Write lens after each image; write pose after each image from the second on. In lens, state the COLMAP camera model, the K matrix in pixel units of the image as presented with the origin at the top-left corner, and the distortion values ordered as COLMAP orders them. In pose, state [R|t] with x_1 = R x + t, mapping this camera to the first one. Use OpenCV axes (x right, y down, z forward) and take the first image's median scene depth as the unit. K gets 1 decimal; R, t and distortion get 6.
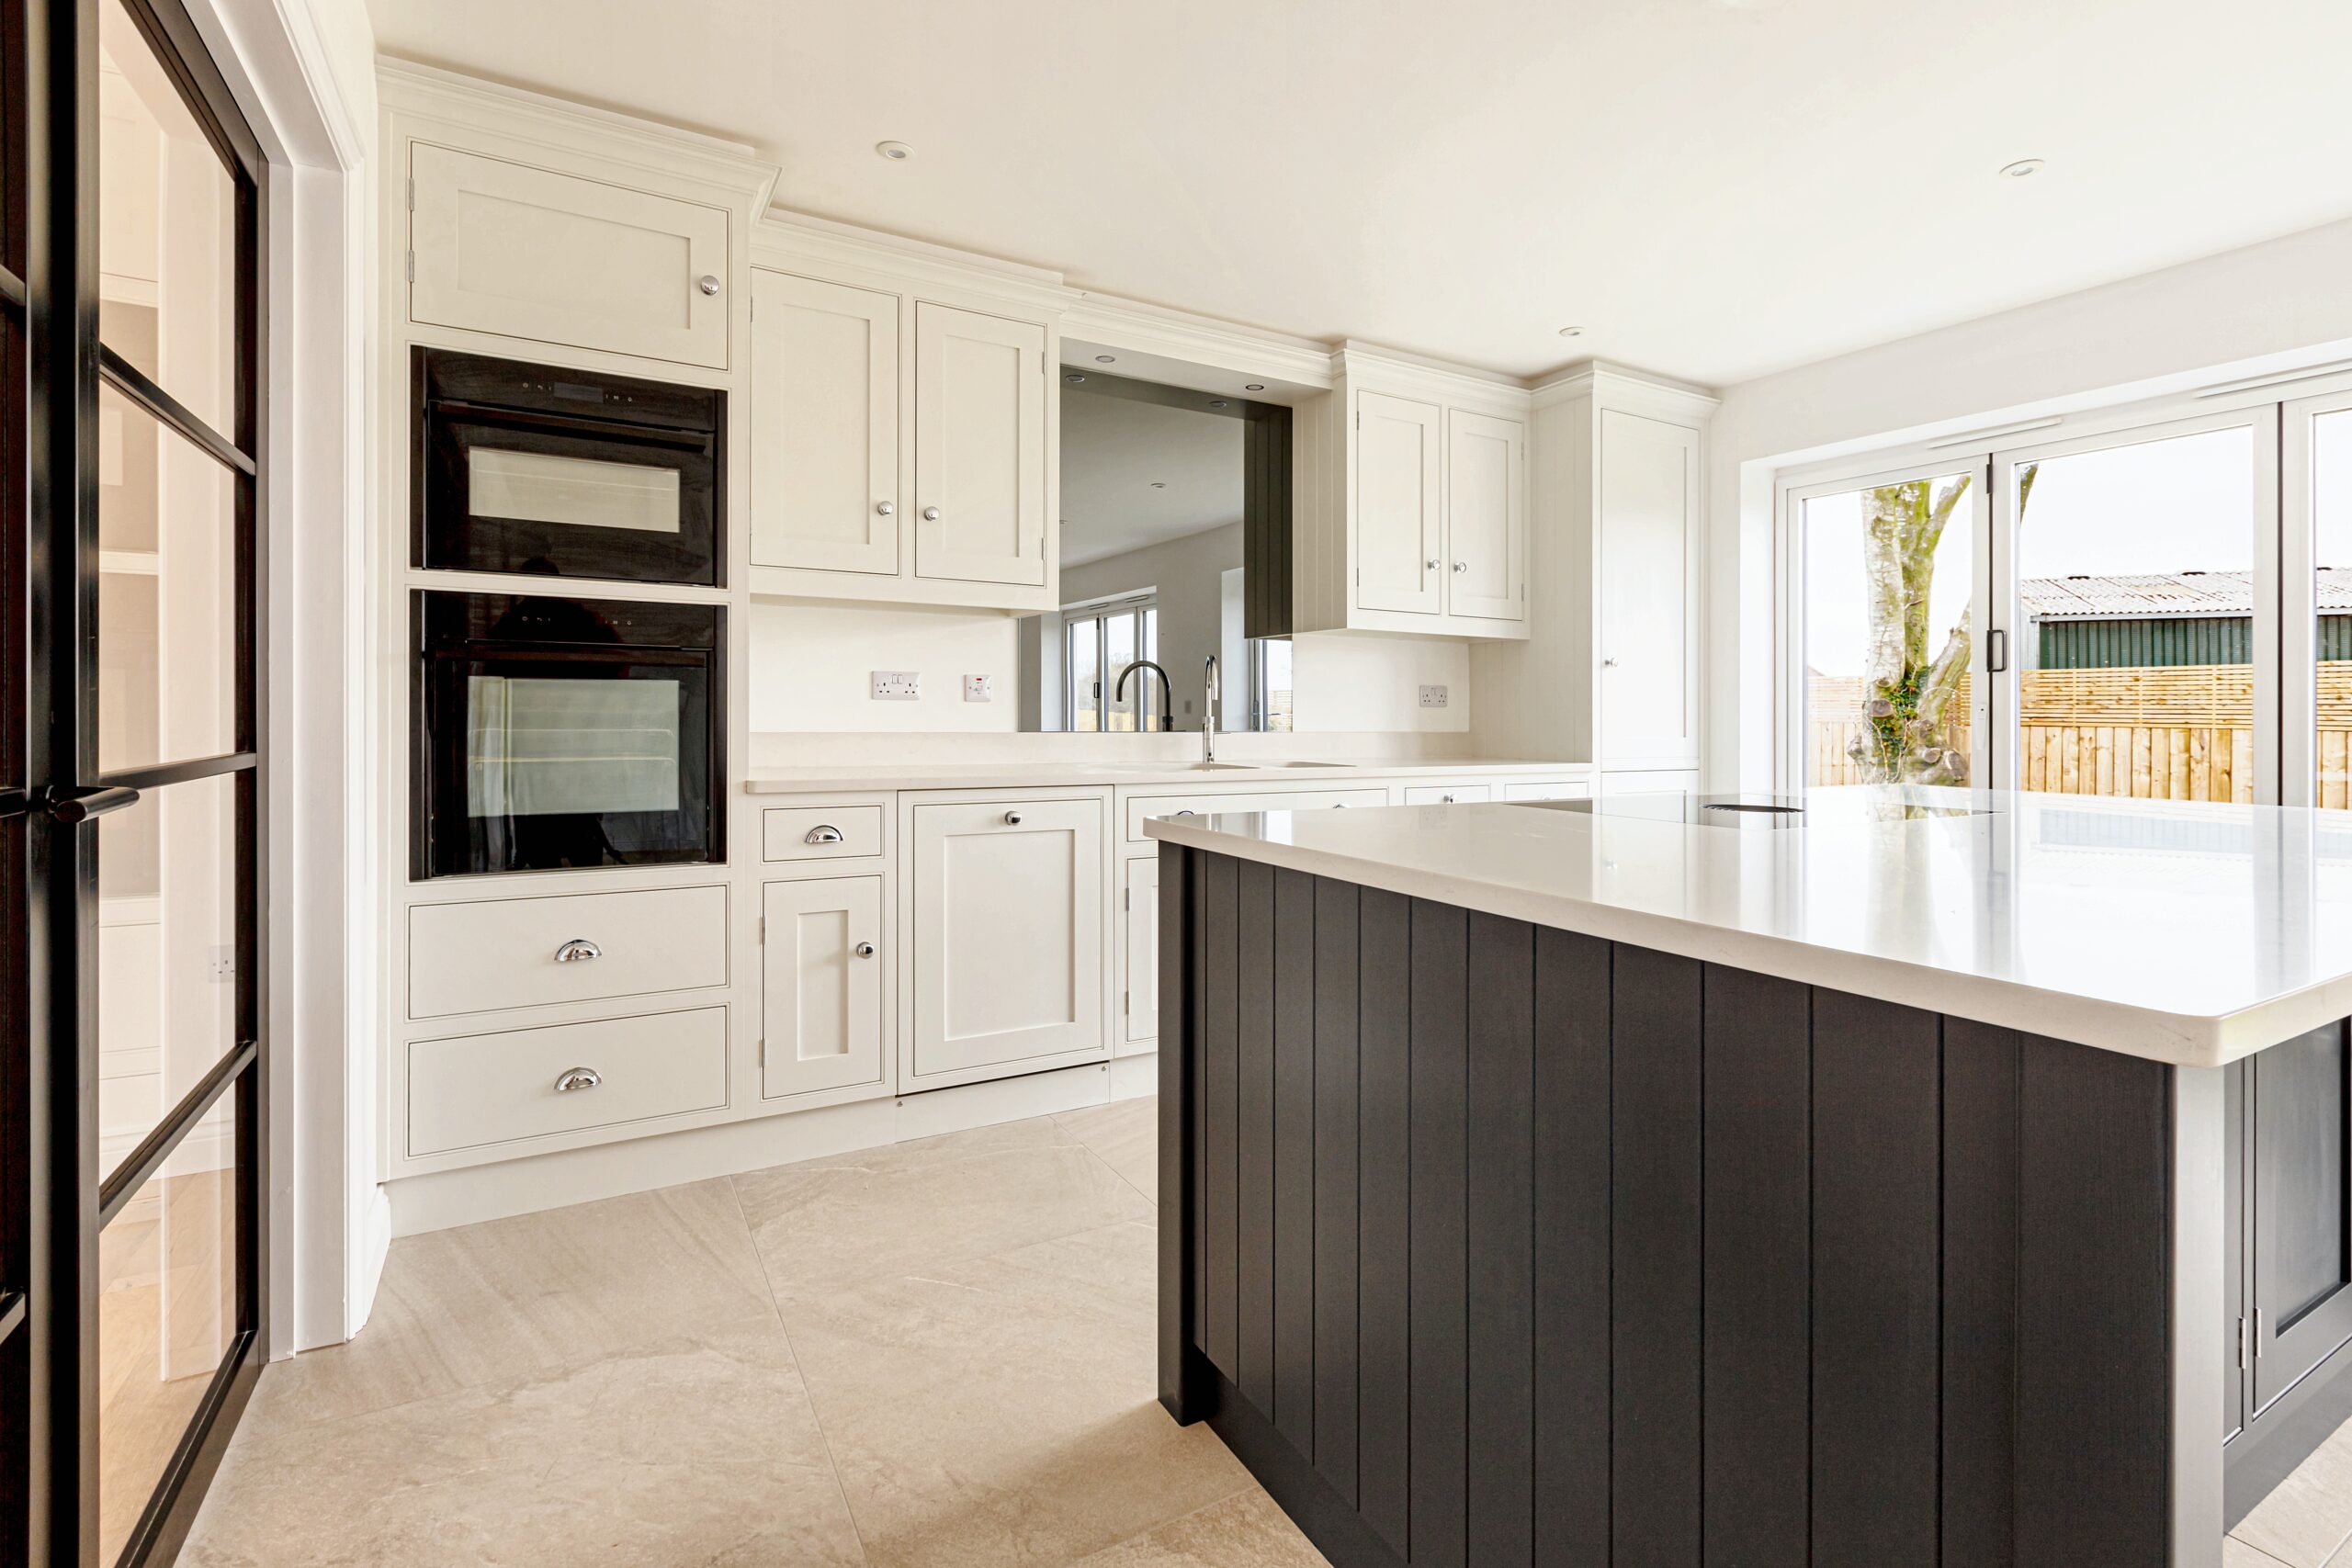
lens RADIAL K [[1067.7, 0, 1160.5], [0, 1067.7, 737.0], [0, 0, 1]] dist [-0.007025, 0.002004]
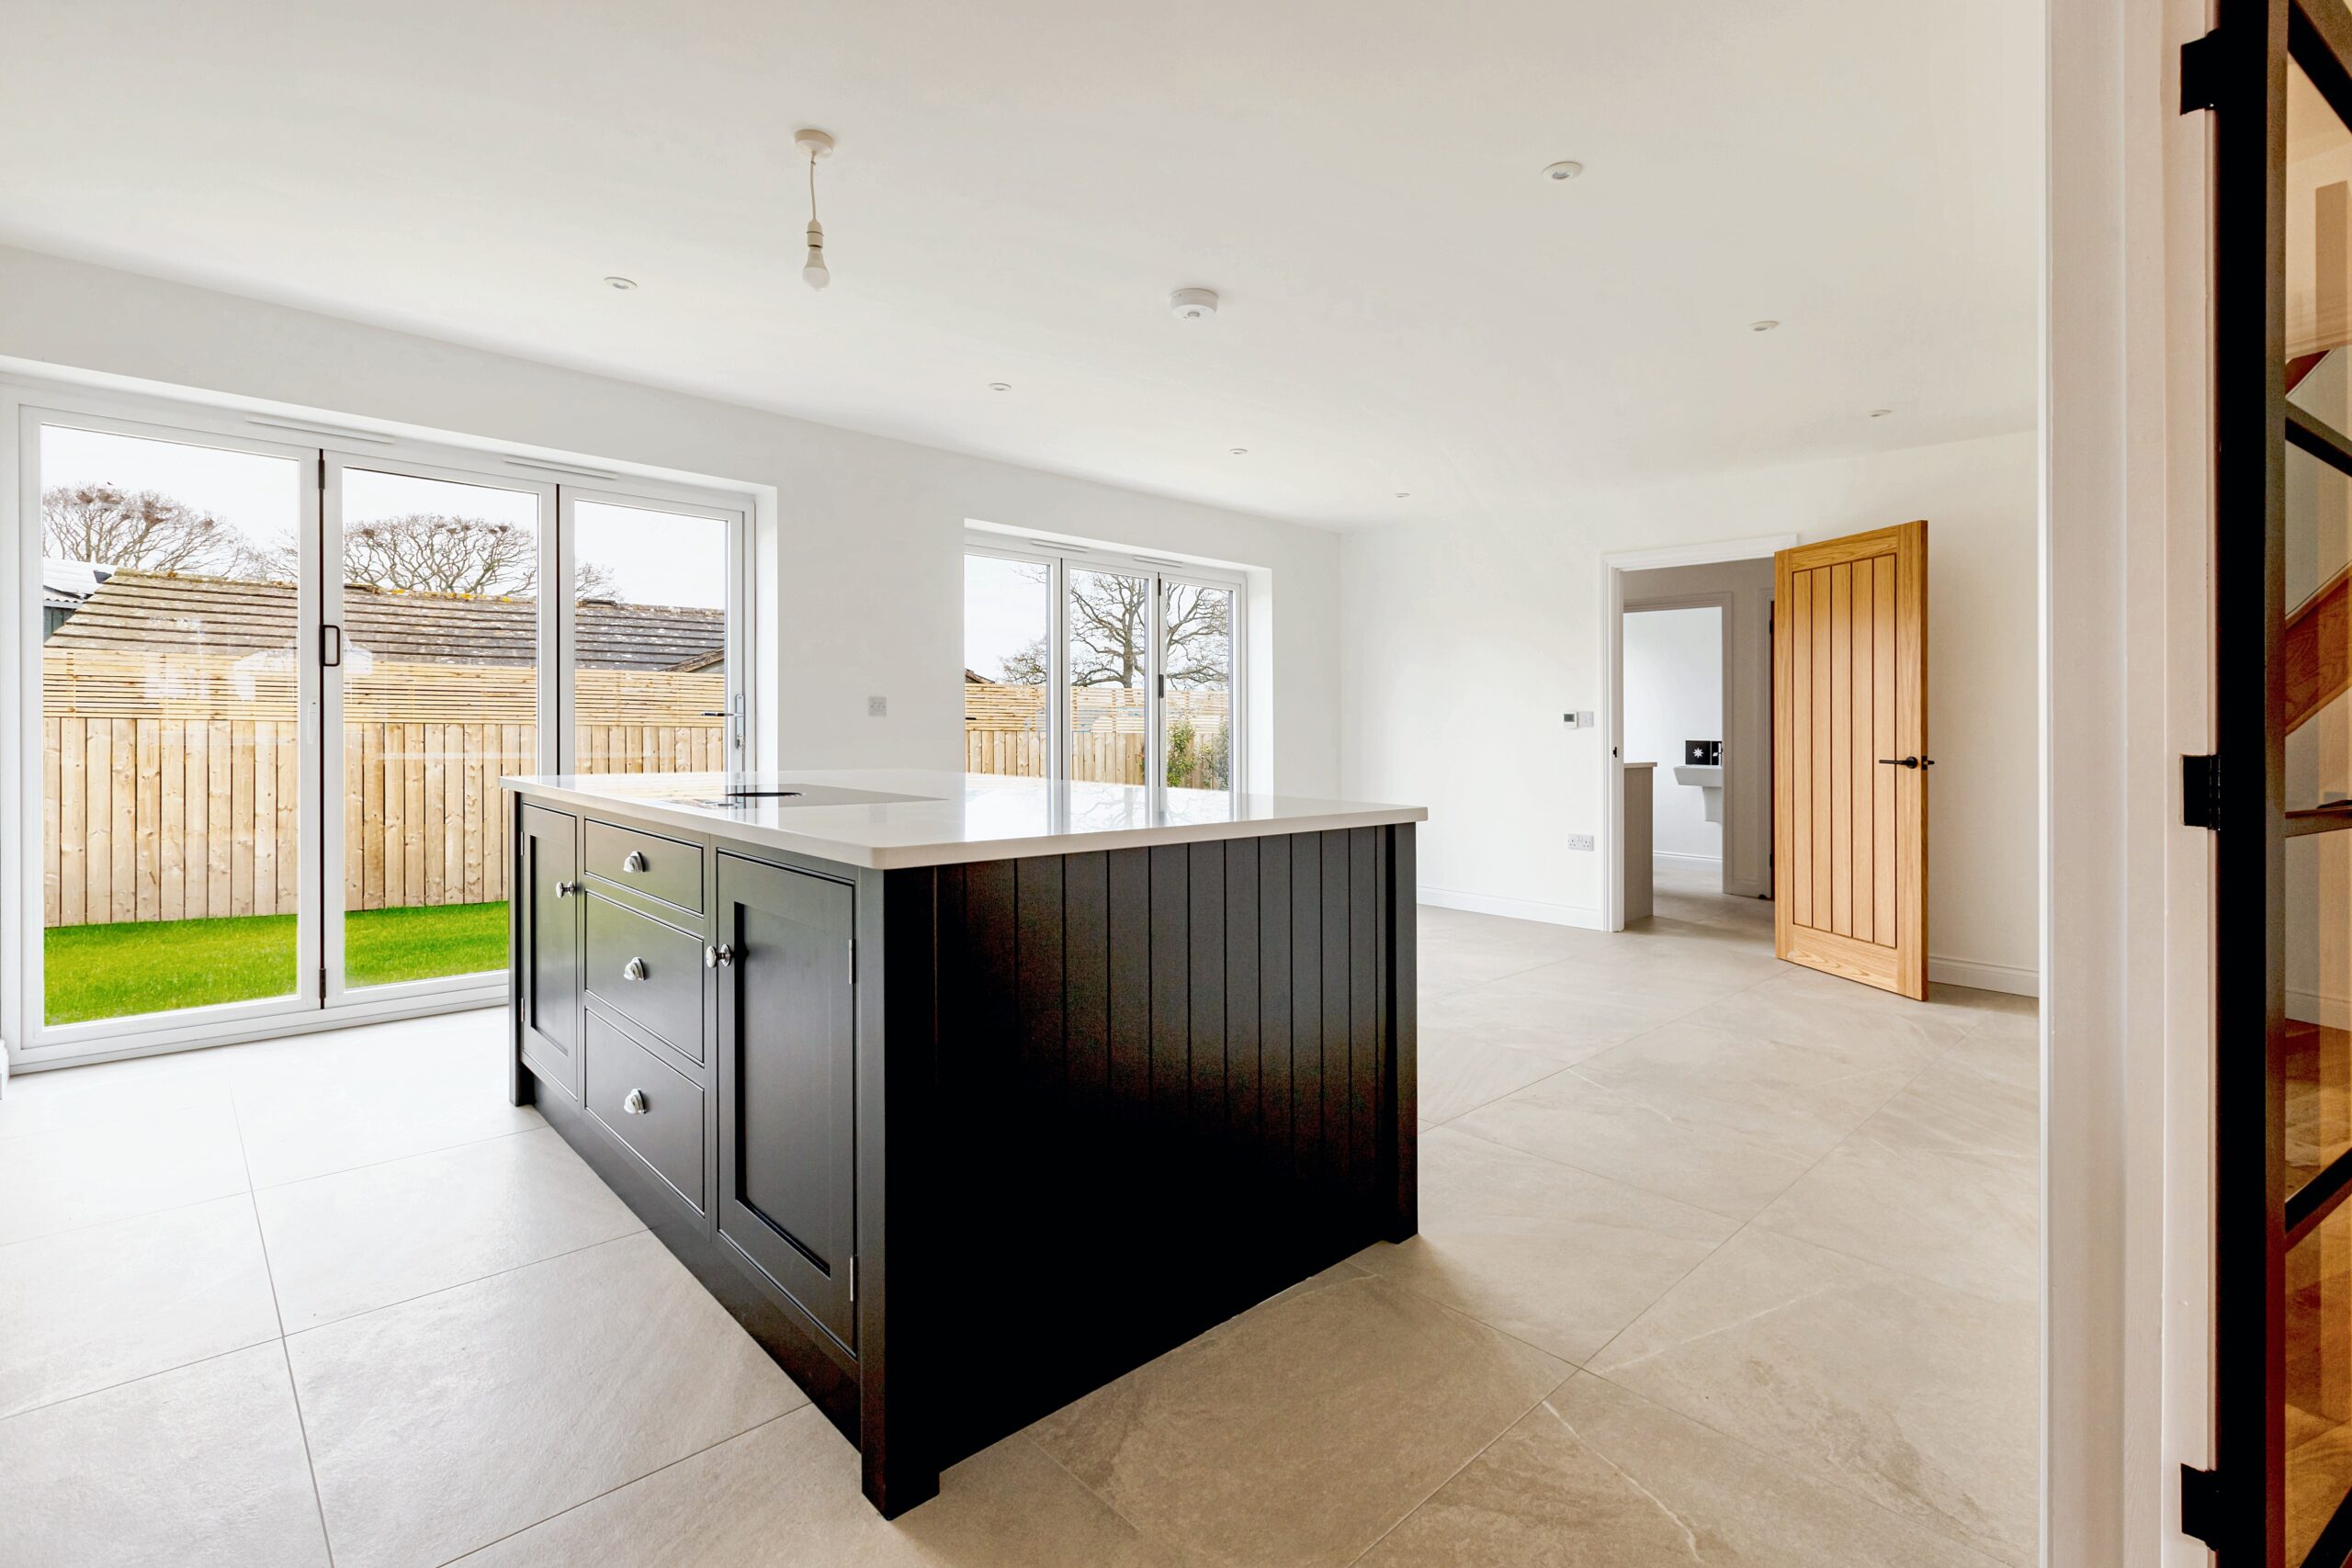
lens RADIAL K [[1067.7, 0, 1213.5], [0, 1067.7, 719.8], [0, 0, 1]] dist [-0.007025, 0.002004]
pose [[-0.260788, -0.008070, 0.965362, -0.618932], [0.005536, 0.999936, 0.009854, -0.022756], [-0.965380, 0.007914, -0.260726, 0.667748]]
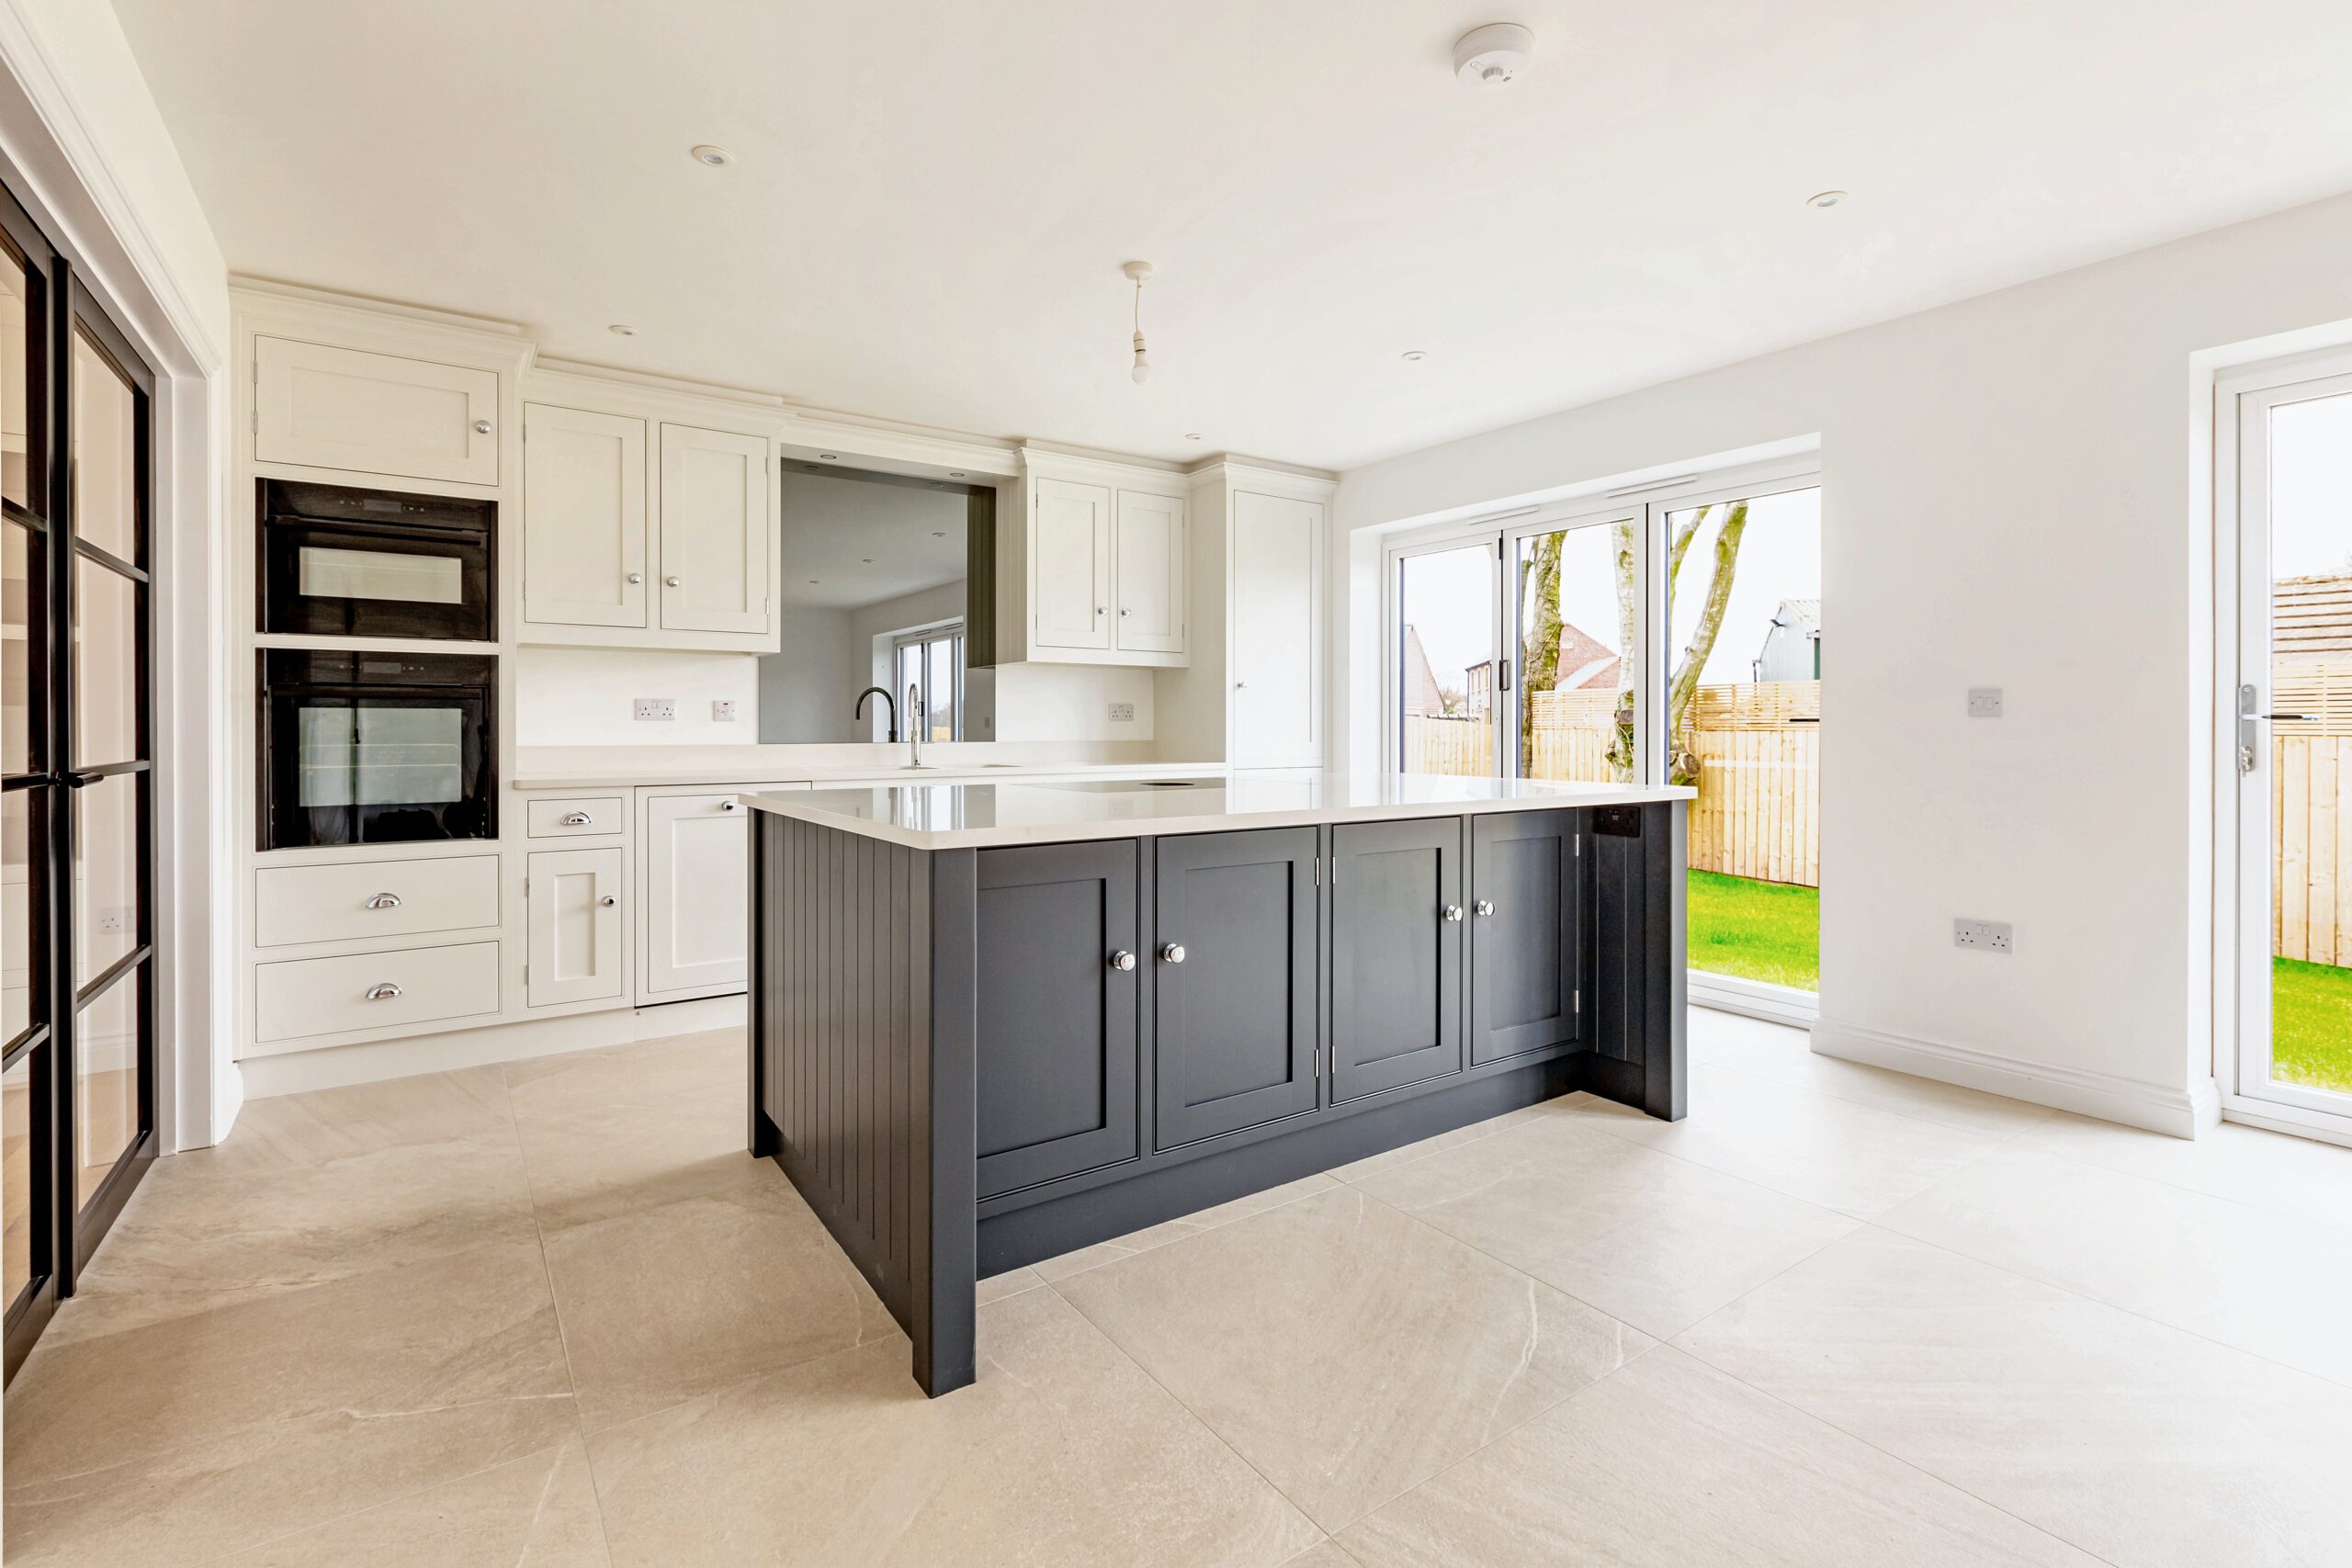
lens RADIAL K [[1067.7, 0, 1164.4], [0, 1067.7, 739.6], [0, 0, 1]] dist [-0.007025, 0.002004]
pose [[0.995843, -0.012440, 0.090237, 0.339071], [0.013403, 0.999859, -0.010068, 0.013766], [-0.090099, 0.011236, 0.995869, -0.473522]]
